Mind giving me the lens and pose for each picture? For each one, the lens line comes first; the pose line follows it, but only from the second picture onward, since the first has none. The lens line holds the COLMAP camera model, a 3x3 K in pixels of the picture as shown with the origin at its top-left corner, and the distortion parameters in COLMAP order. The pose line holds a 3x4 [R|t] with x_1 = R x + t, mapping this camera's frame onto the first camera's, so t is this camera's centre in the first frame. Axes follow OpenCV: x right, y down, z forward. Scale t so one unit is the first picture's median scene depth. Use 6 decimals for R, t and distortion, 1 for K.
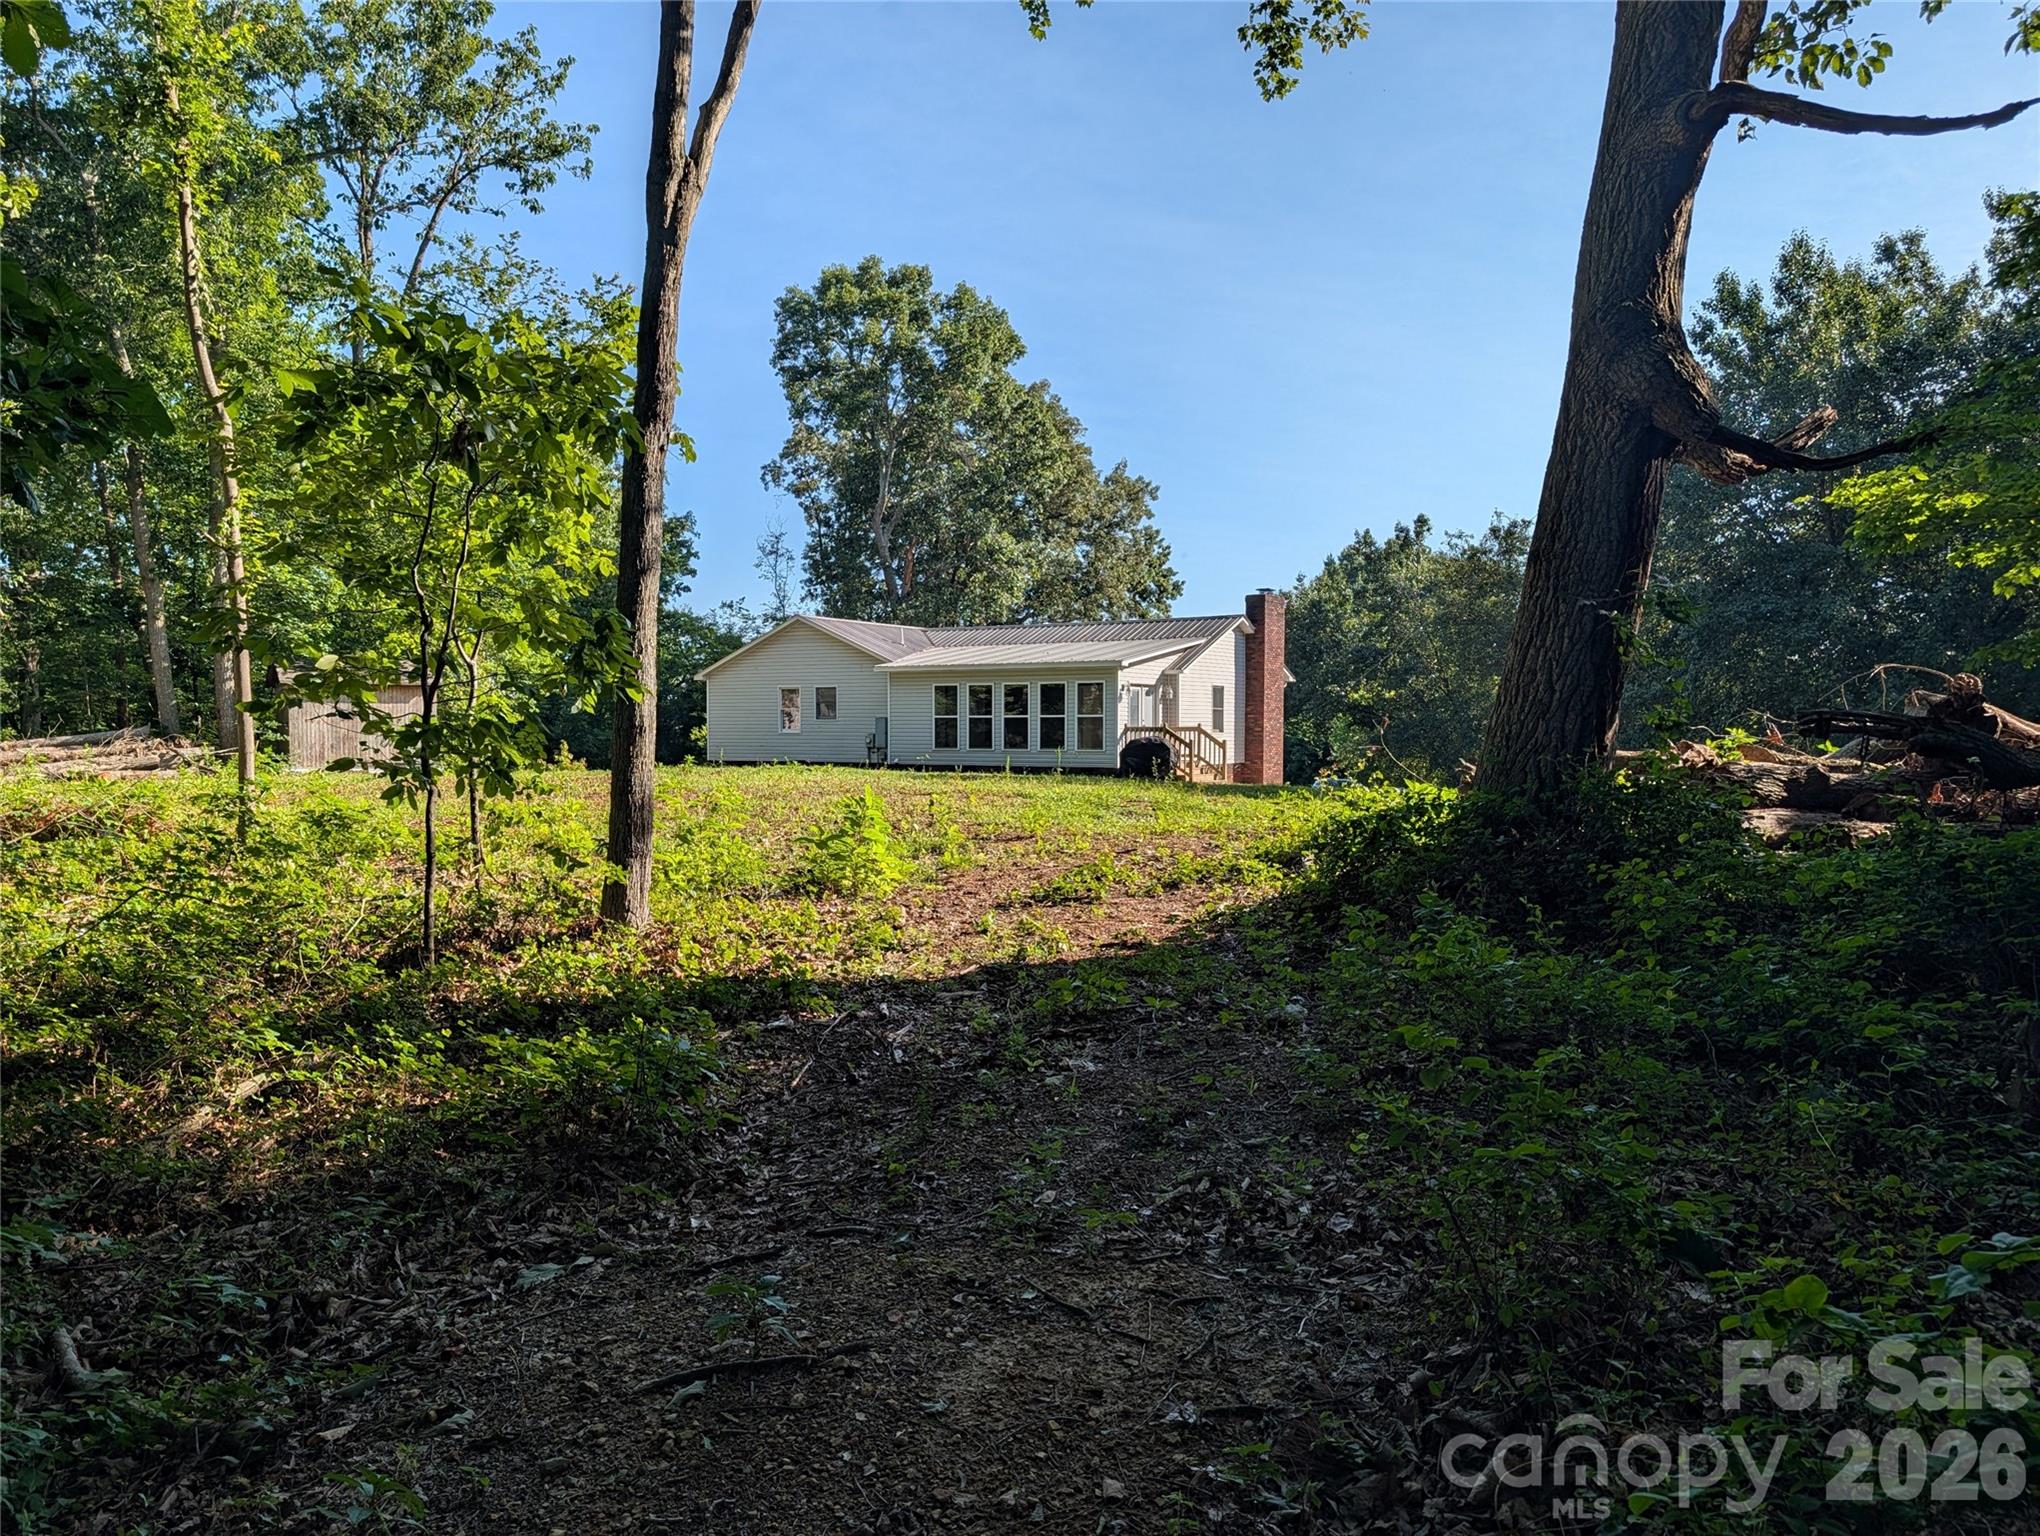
lens RADIAL K [[1463.4, 0, 1020.9], [0, 1463.4, 774.4], [0, 0, 1]] dist [0.032797, -0.032986]
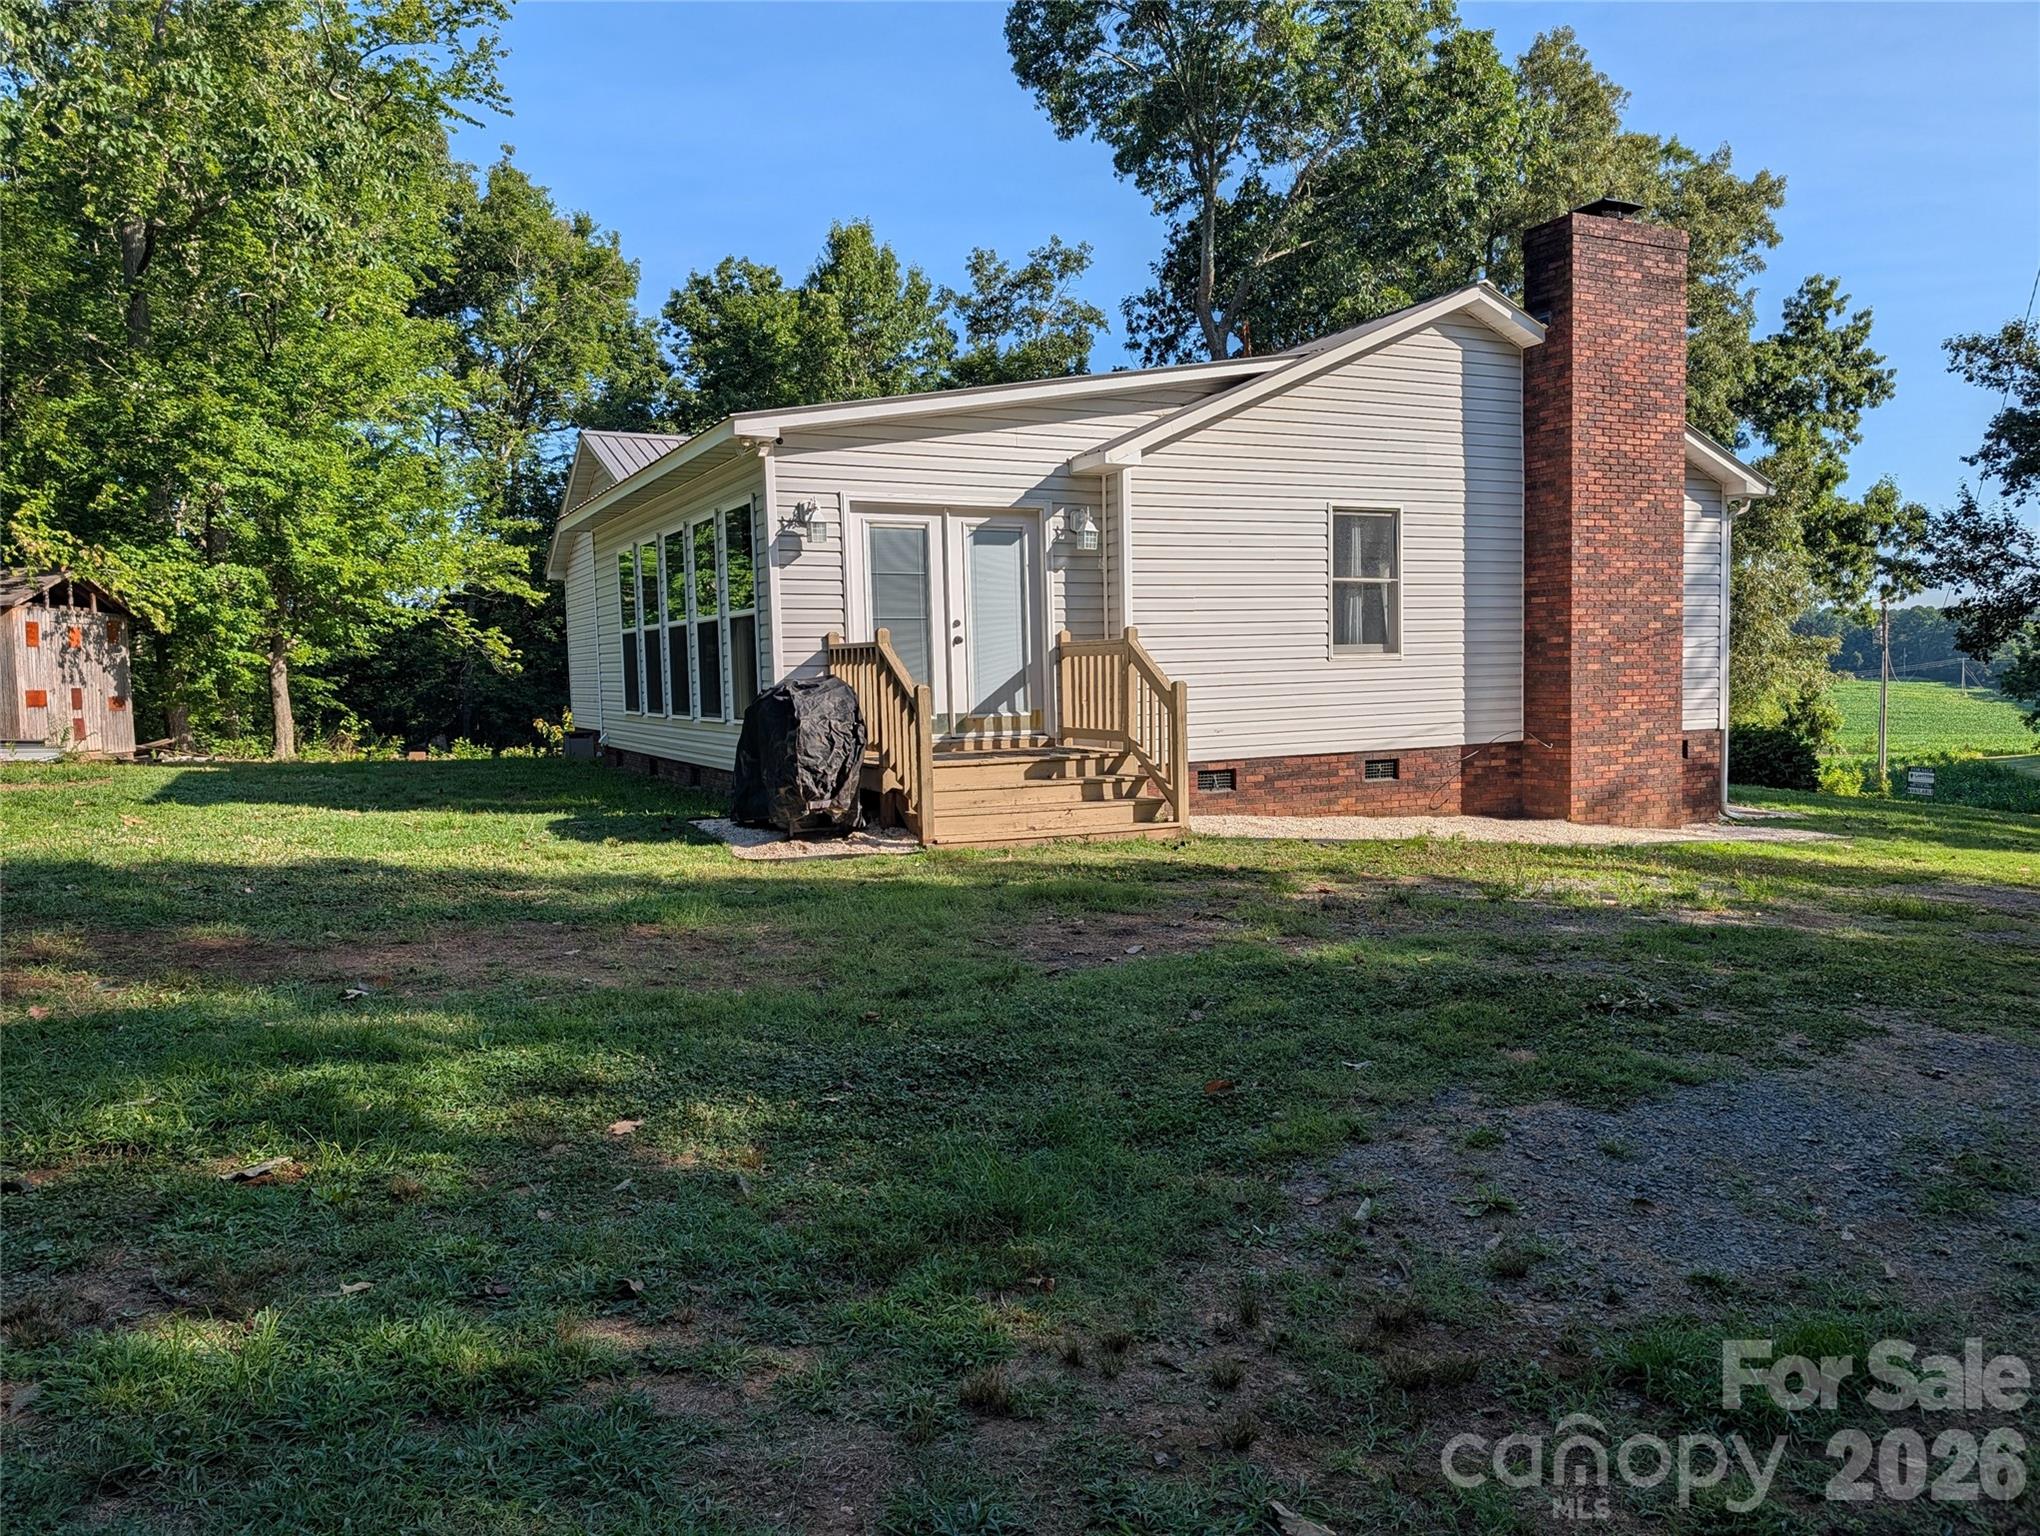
lens RADIAL K [[1463.4, 0, 1022.0], [0, 1463.4, 770.3], [0, 0, 1]] dist [0.032797, -0.032986]
pose [[0.850592, 0.014684, -0.525621, 0.206759], [0.008779, 0.999074, 0.042117, -0.014543], [0.525753, -0.040439, 0.849675, 0.581426]]
